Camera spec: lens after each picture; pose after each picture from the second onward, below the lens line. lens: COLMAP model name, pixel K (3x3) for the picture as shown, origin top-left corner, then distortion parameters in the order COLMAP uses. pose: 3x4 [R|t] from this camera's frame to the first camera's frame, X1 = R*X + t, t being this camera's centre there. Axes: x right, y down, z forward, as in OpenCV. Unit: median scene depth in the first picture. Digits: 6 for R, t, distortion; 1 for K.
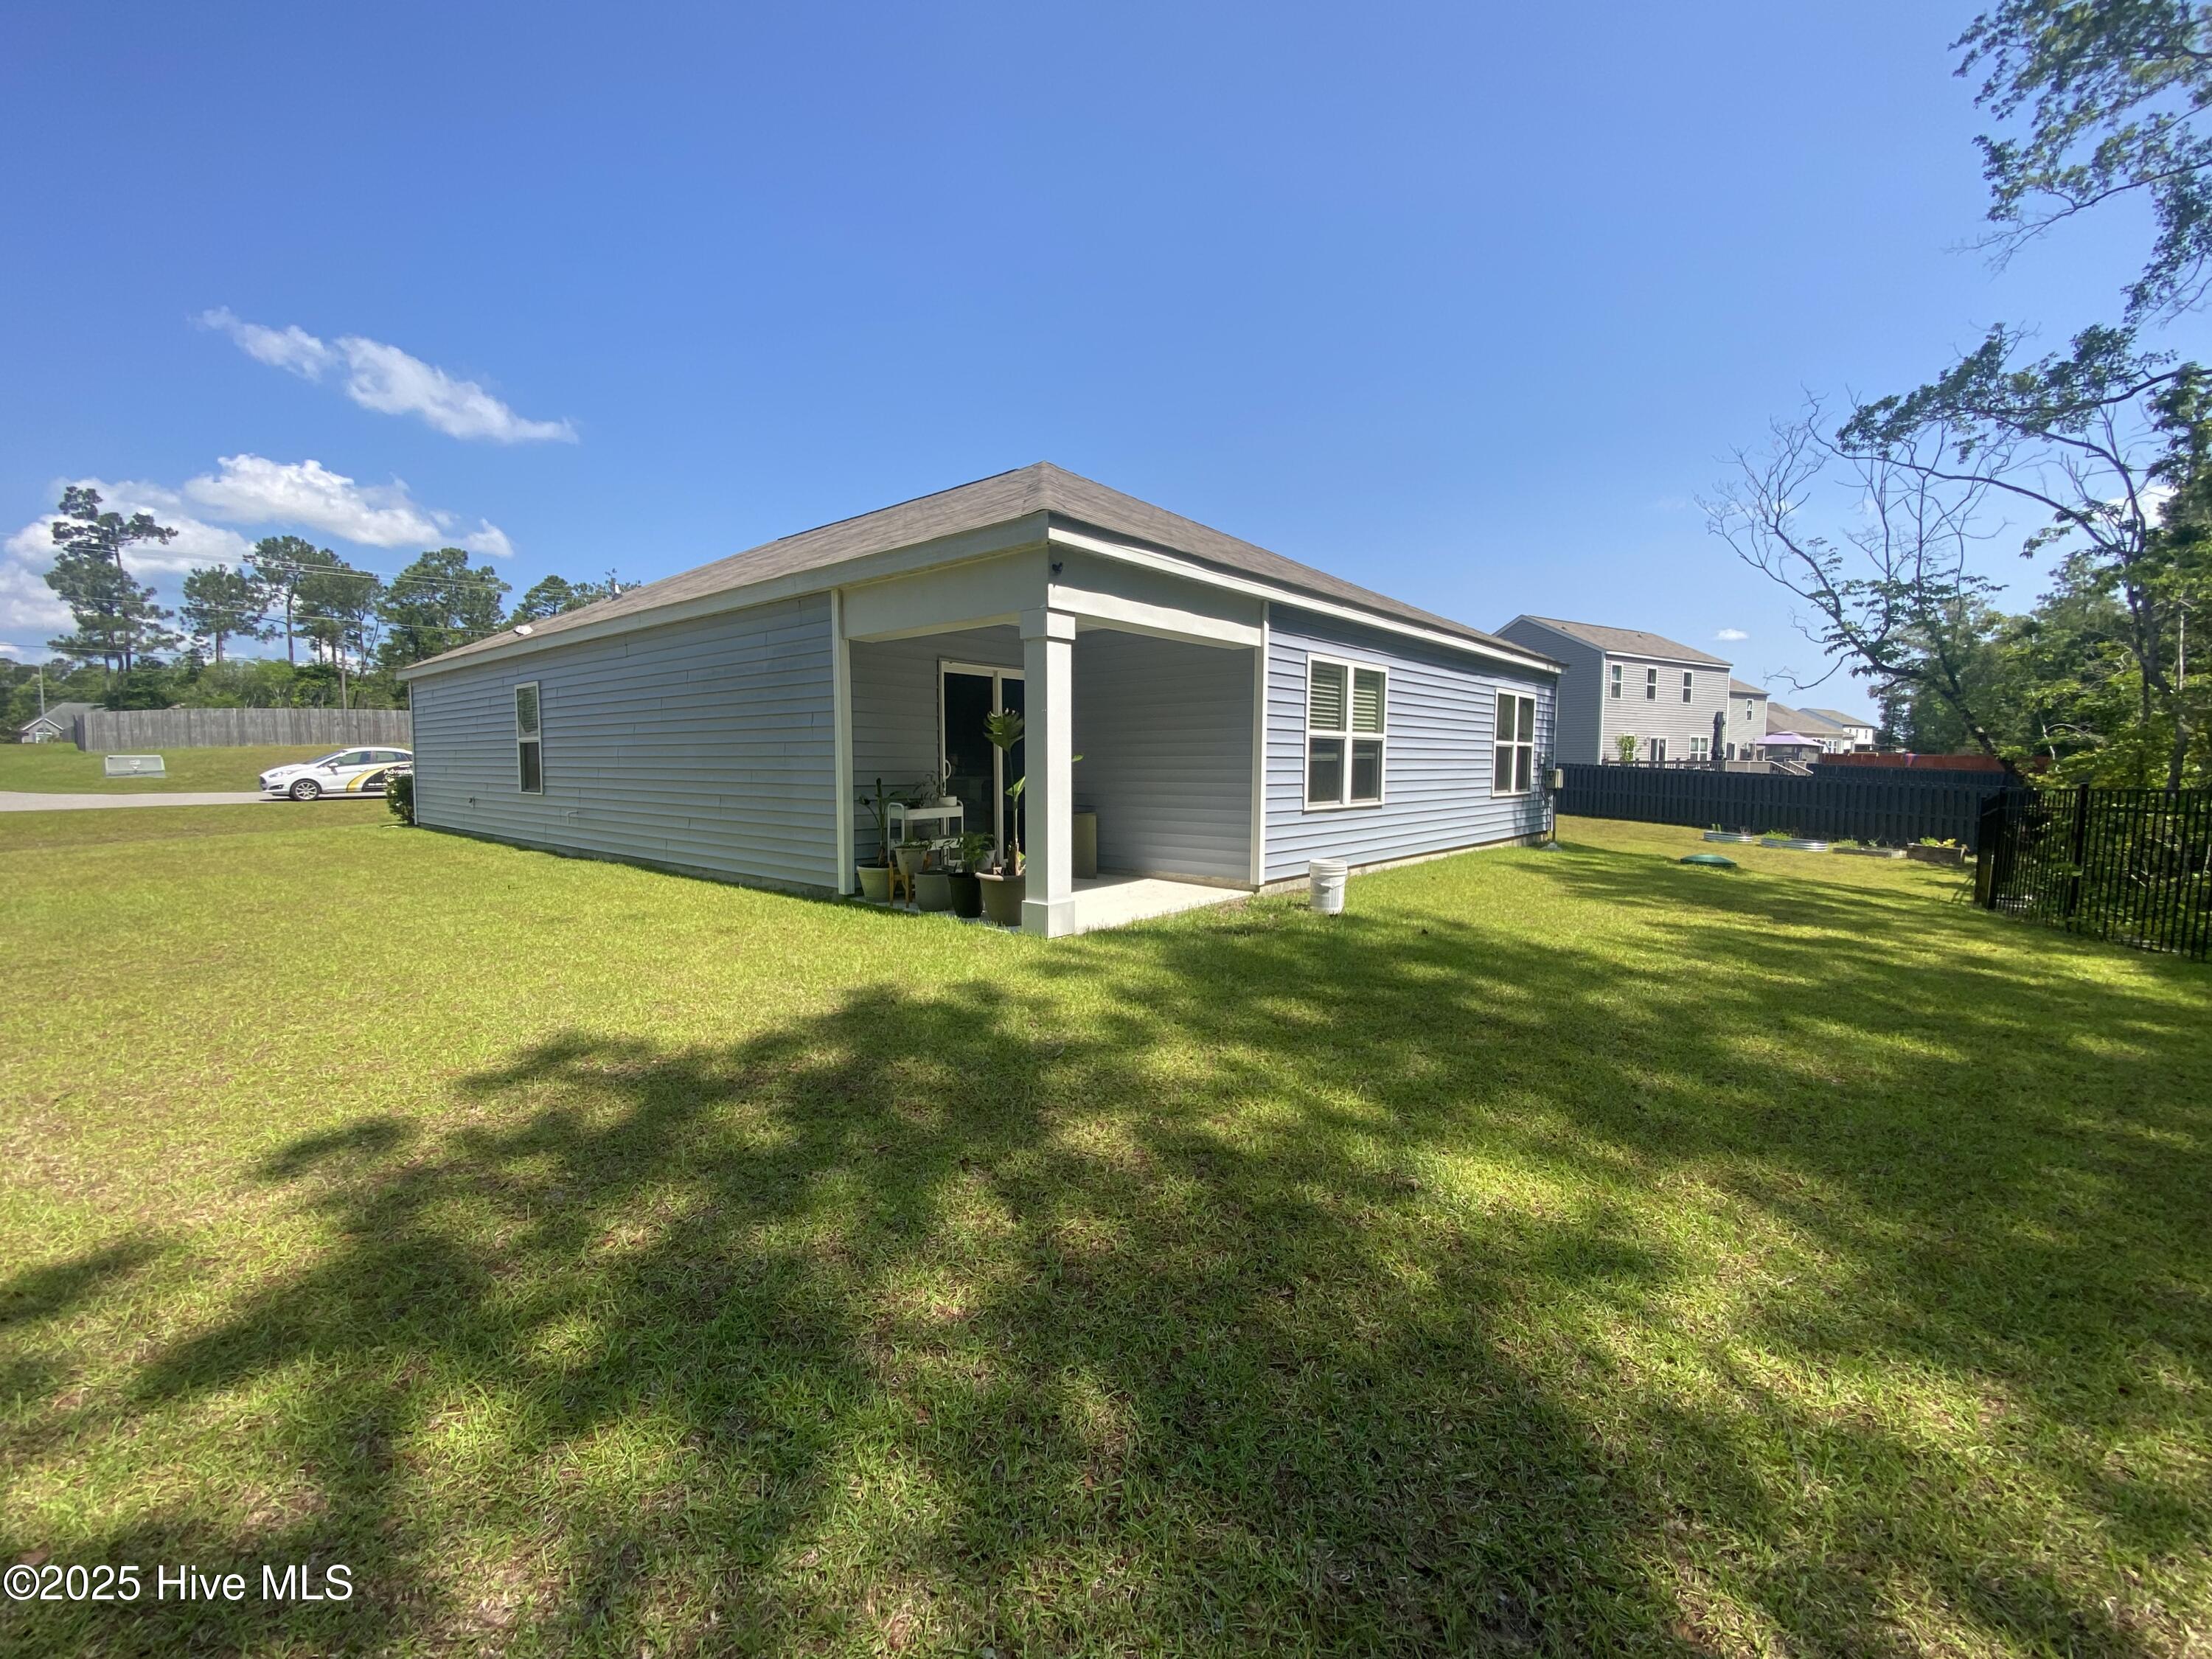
lens RADIAL K [[911.4, 0, 1081.8], [0, 911.4, 826.8], [0, 0, 1]] dist [0.035207, -0.026718]
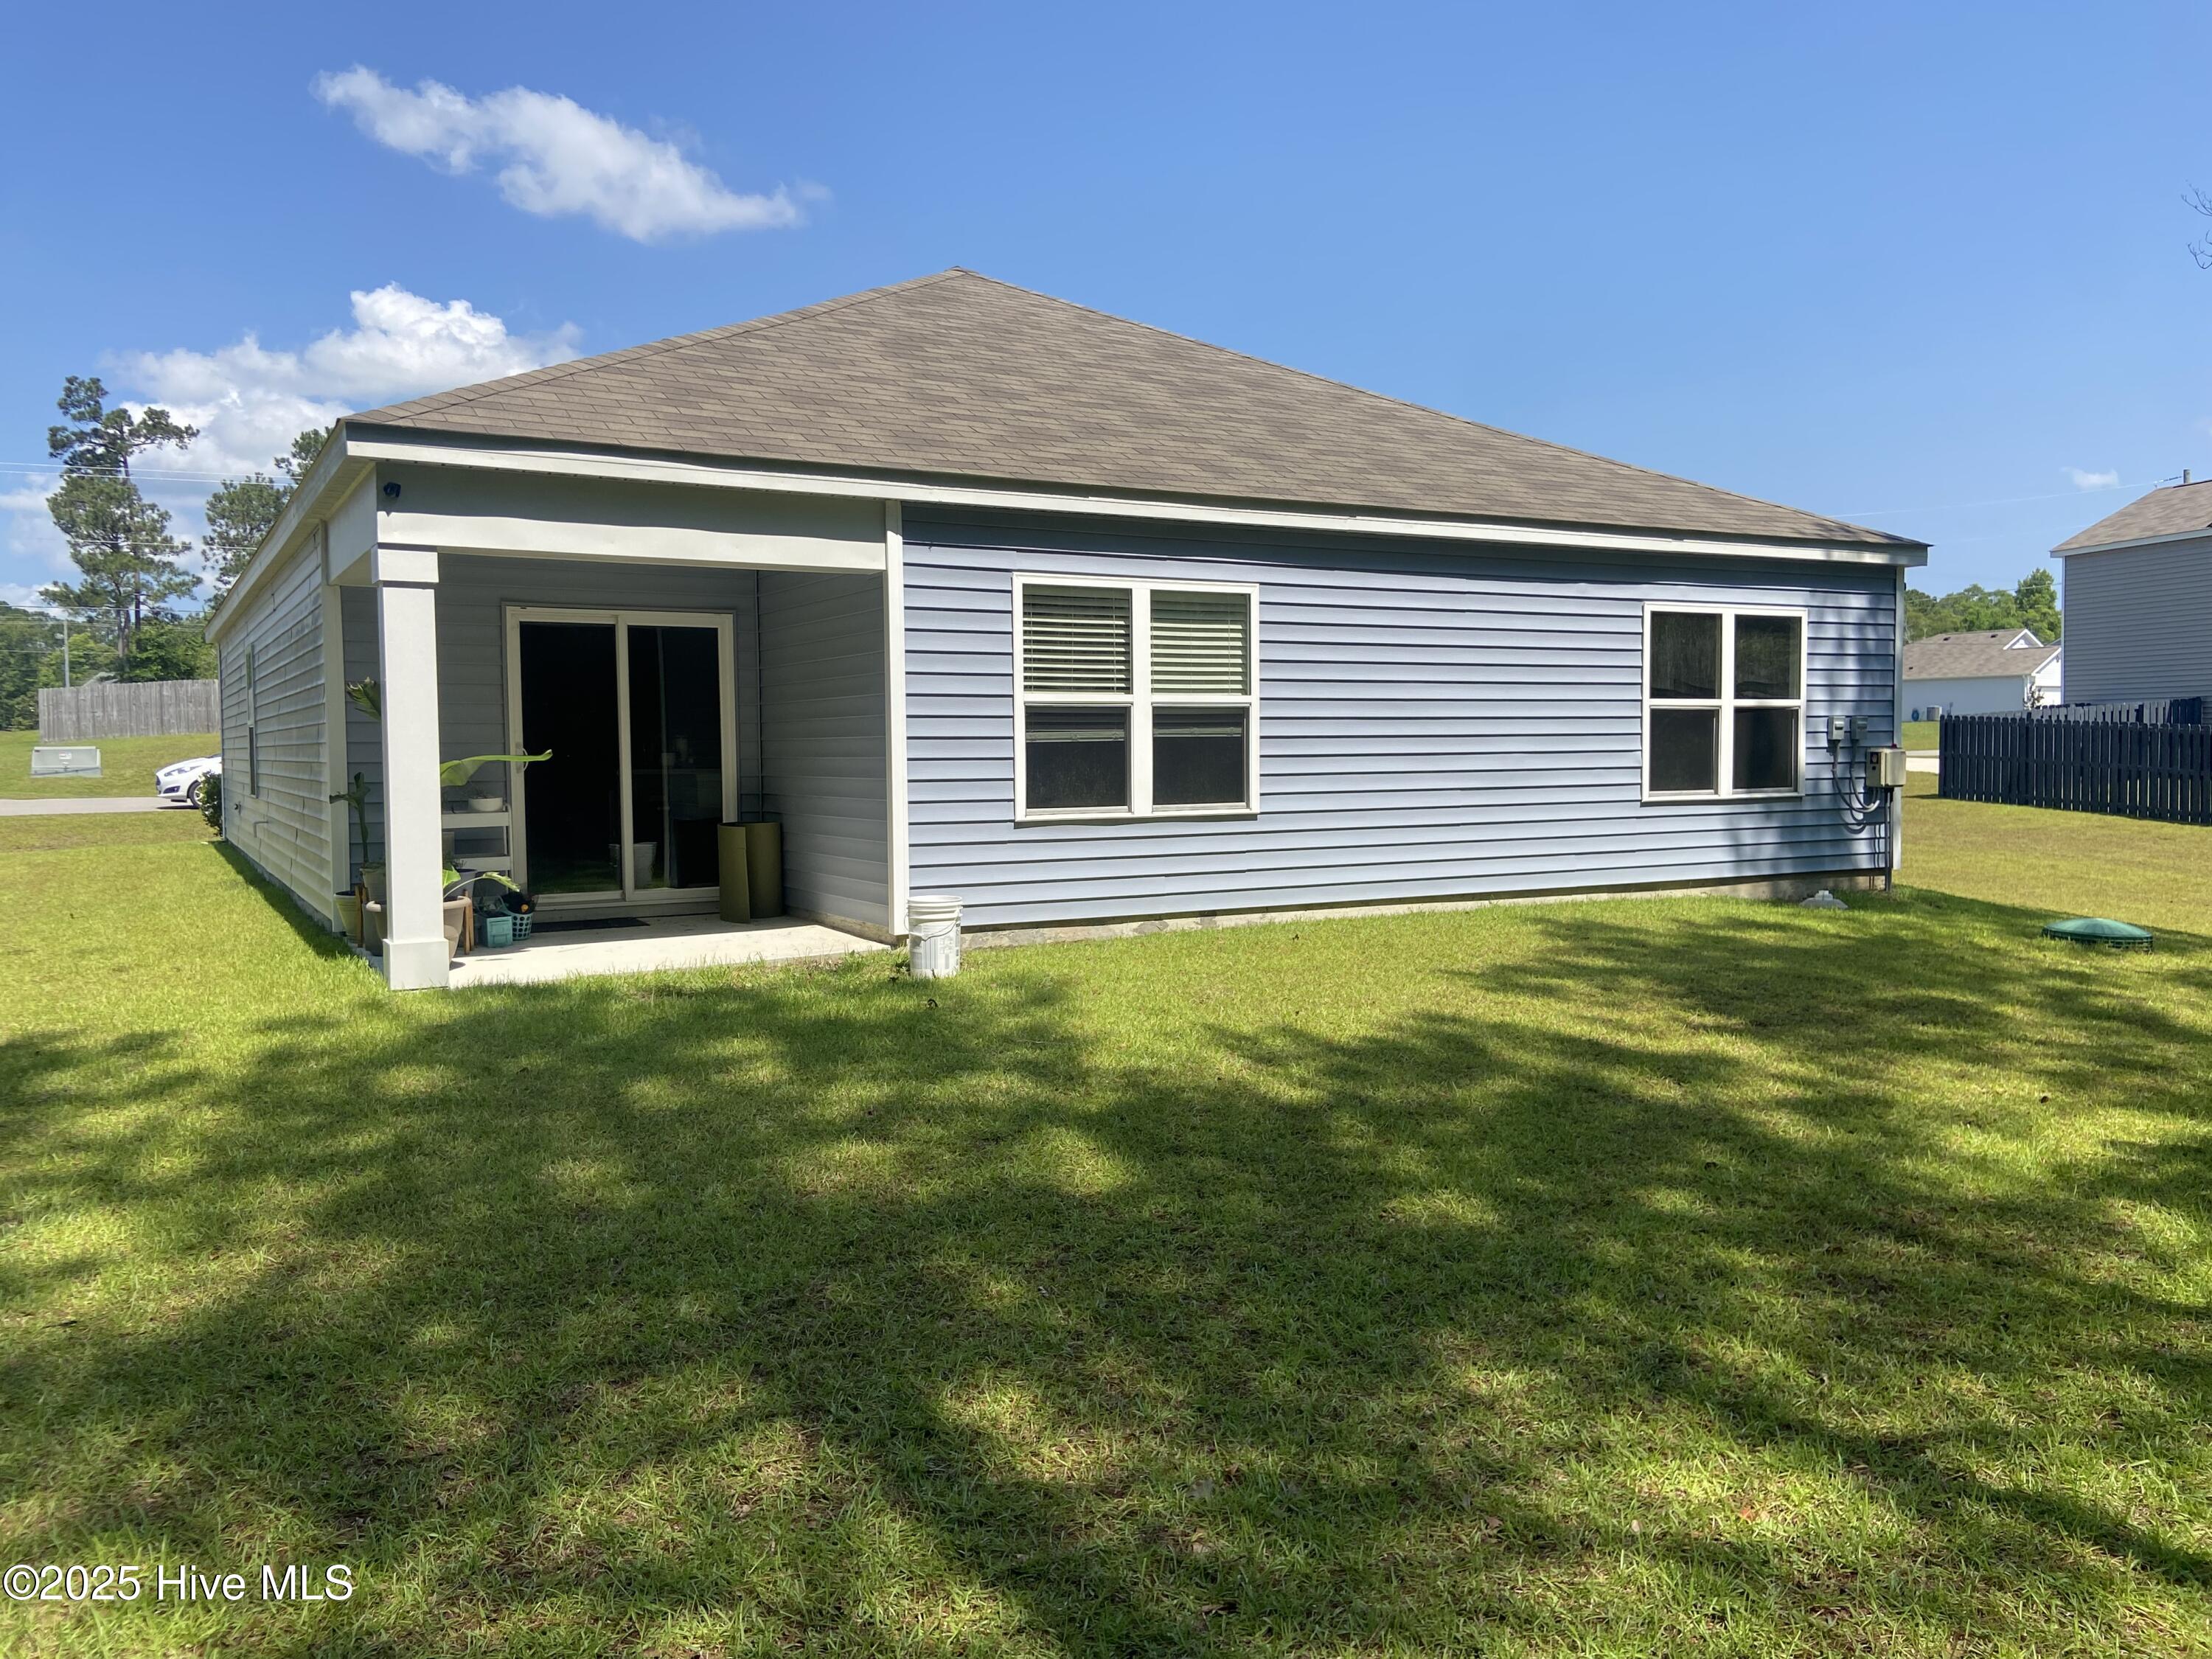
lens RADIAL K [[1676.8, 0, 1087.3], [0, 1676.8, 829.1], [0, 0, 1]] dist [0.071649, -0.073811]
pose [[0.944331, 0.005654, -0.328949, 0.445144], [-0.011993, 0.999779, -0.017245, 0.004357], [0.328779, 0.020230, 0.944190, -0.050545]]
